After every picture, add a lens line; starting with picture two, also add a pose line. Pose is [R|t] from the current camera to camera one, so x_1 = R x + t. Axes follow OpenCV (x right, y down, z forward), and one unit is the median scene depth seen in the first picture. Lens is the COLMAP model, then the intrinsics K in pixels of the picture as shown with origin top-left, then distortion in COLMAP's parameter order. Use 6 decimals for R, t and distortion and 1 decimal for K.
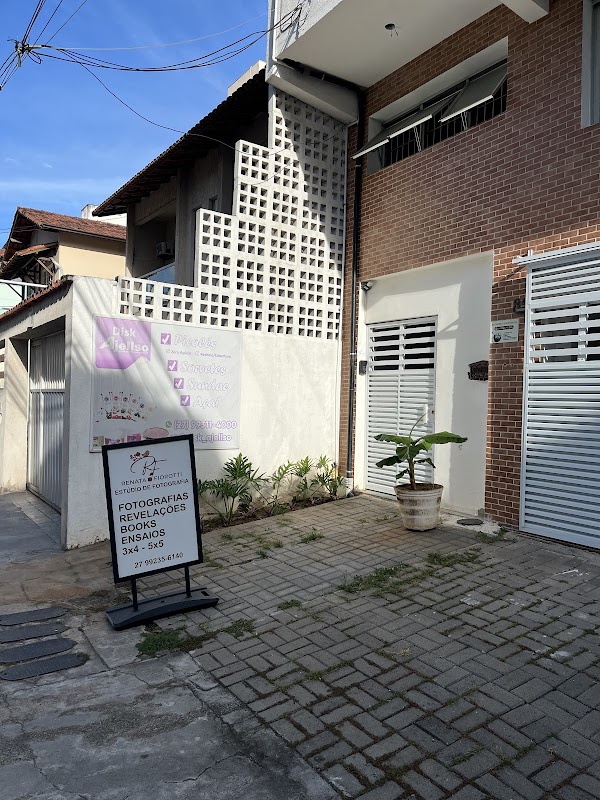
lens RADIAL K [[528.1, 0, 306.5], [0, 528.1, 405.5], [0, 0, 1]] dist [0.078457, 0.000404]
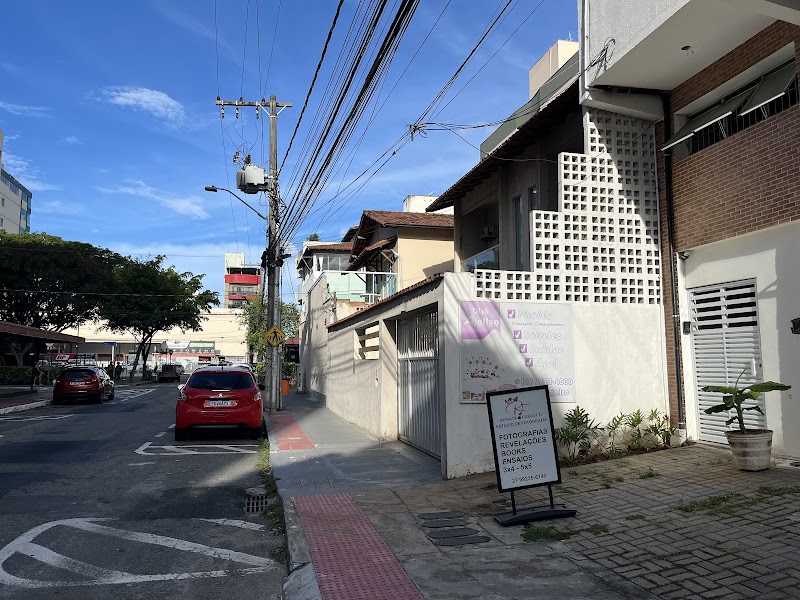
lens RADIAL K [[589.7, 0, 402.0], [0, 589.7, 303.4], [0, 0, 1]] dist [0.049345, -0.058191]
pose [[0.935588, -0.068090, -0.346466, -0.017491], [0.025728, 0.991768, -0.125435, 0.019820], [0.352155, 0.108442, 0.929638, -0.401493]]
